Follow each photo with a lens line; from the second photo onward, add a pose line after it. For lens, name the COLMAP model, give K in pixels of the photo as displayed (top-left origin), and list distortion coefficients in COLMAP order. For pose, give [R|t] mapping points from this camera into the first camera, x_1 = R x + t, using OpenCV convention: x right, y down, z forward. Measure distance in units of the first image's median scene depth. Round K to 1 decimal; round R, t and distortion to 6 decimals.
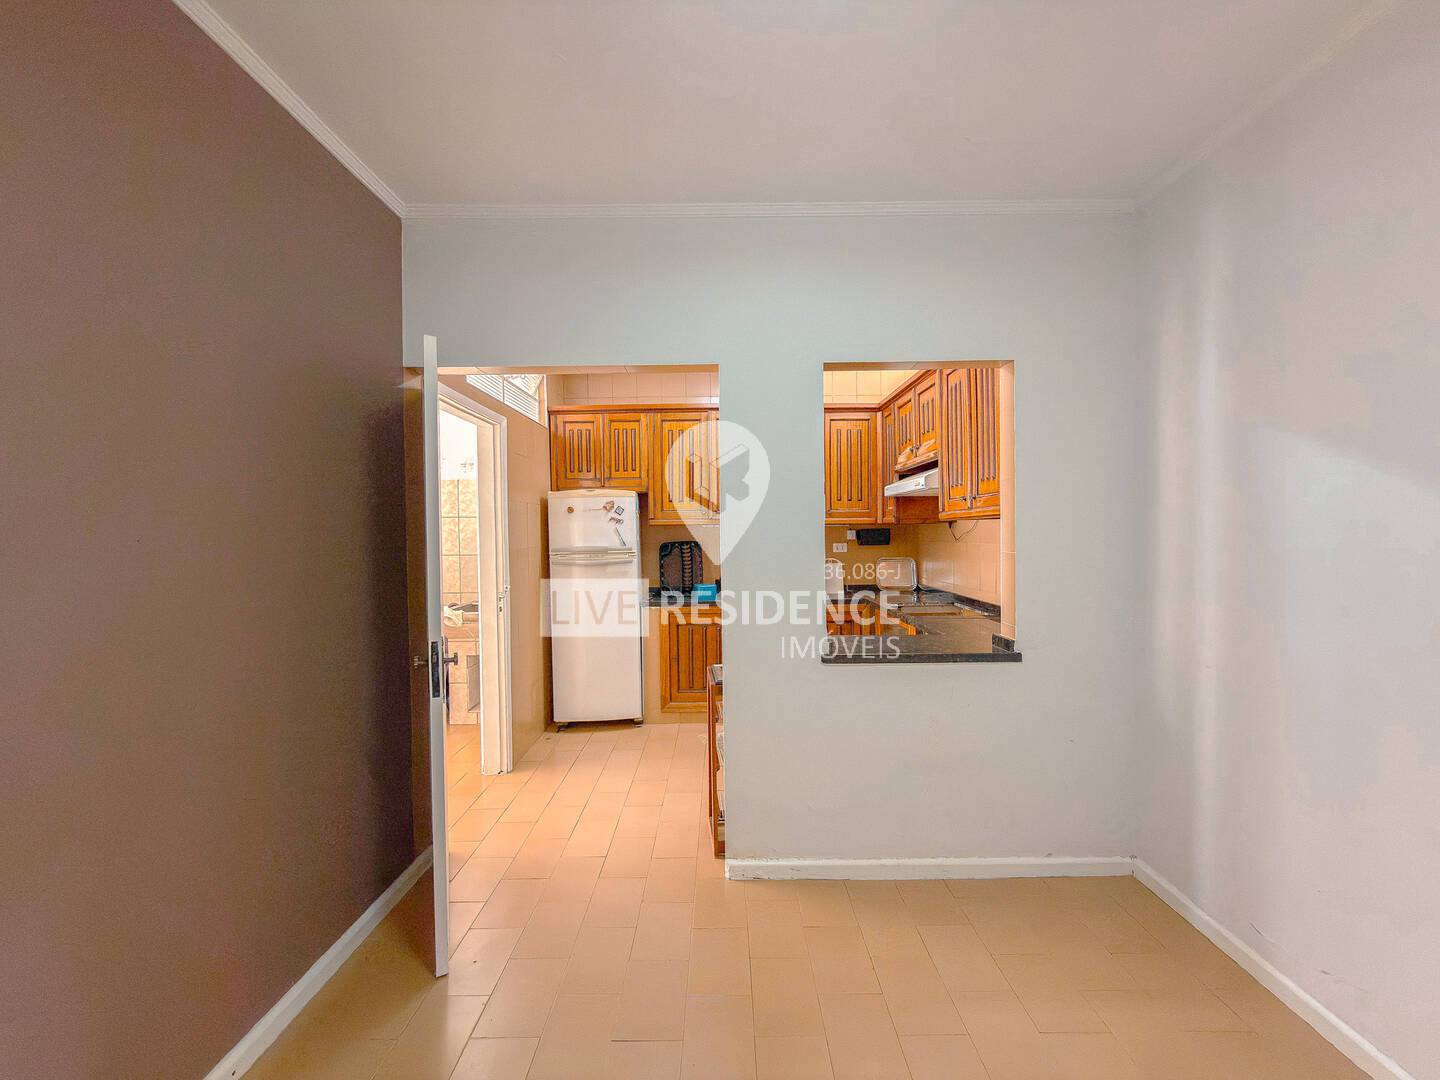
lens RADIAL K [[572.4, 0, 722.5], [0, 572.4, 536.8], [0, 0, 1]] dist [0.000827, -0.000559]
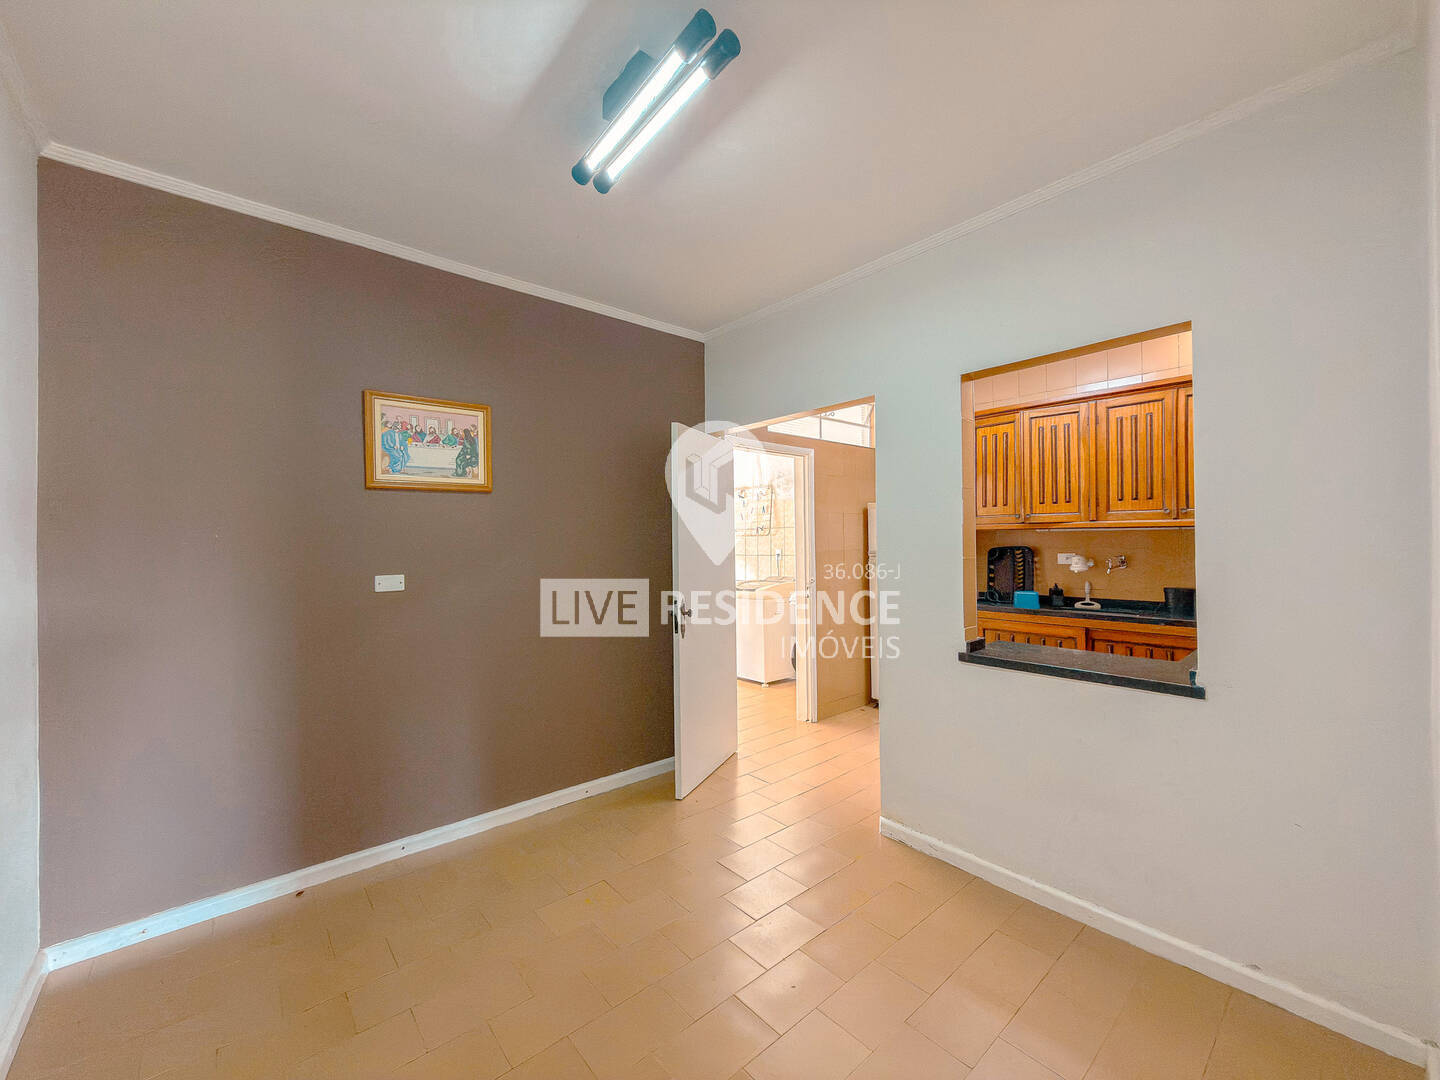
lens RADIAL K [[572.4, 0, 722.5], [0, 572.4, 536.8], [0, 0, 1]] dist [0.000827, -0.000559]
pose [[0.658726, -0.002765, -0.752378, 0.472281], [-0.005069, 0.999954, -0.008113, 0.002868], [0.752366, 0.009158, 0.658682, -0.012982]]
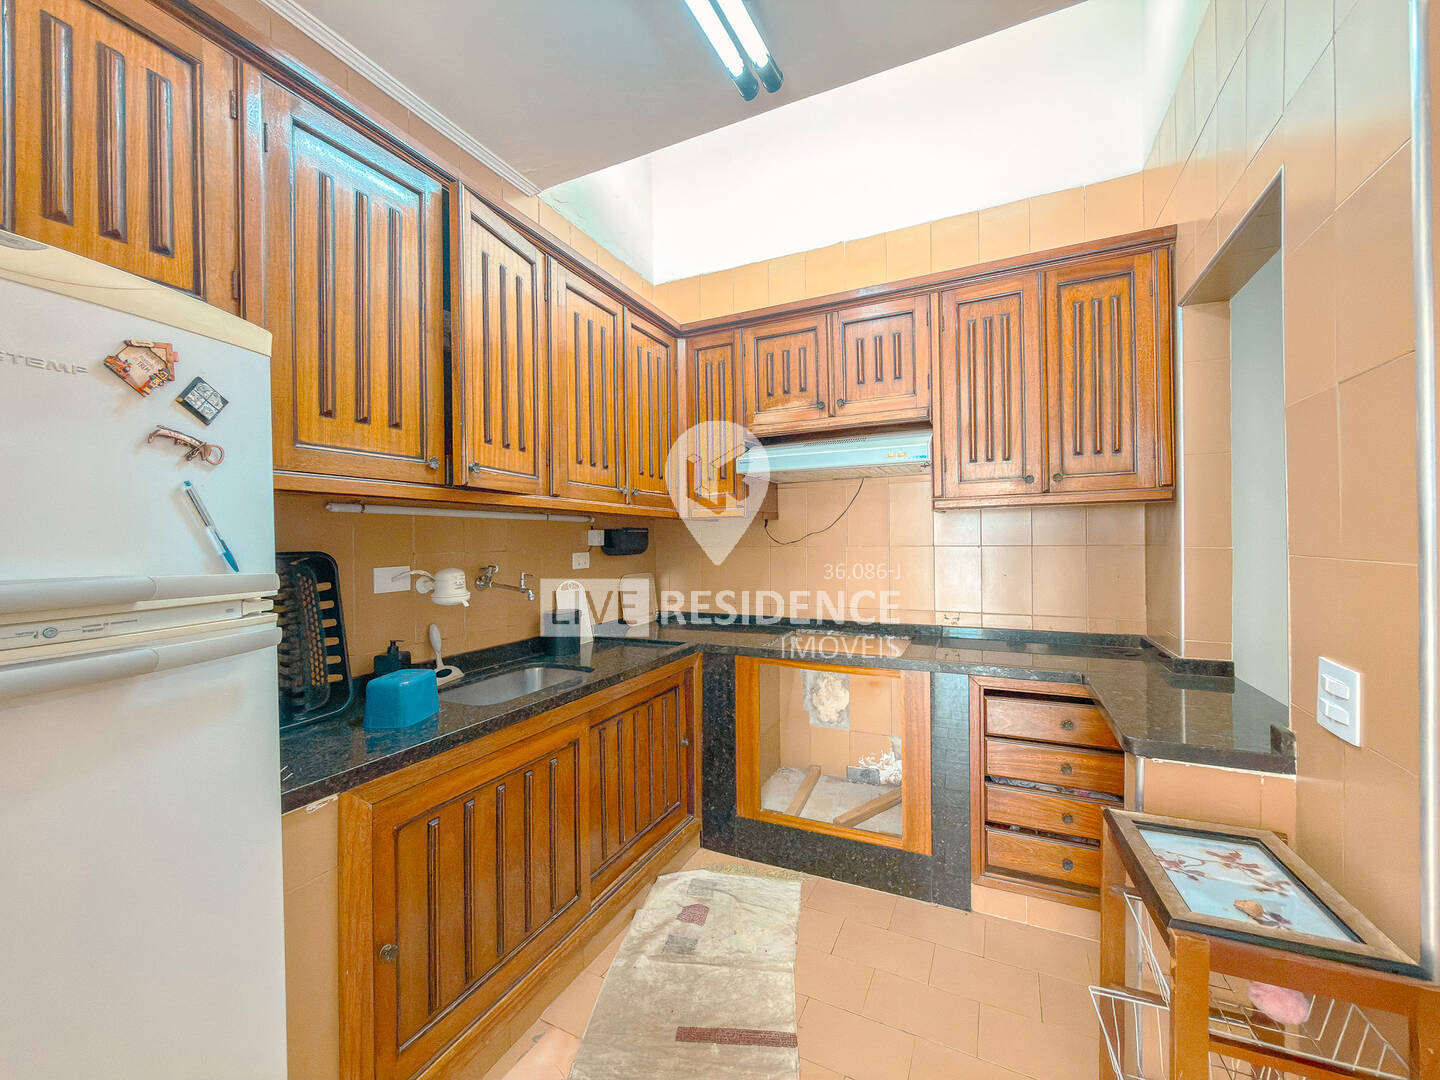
lens RADIAL K [[572.4, 0, 722.5], [0, 572.4, 536.8], [0, 0, 1]] dist [0.000827, -0.000559]
pose [[0.427572, 0.007227, 0.903952, -0.344247], [0.024648, 0.999503, -0.019650, 0.014437], [-0.903645, 0.030683, 0.427182, 0.894960]]
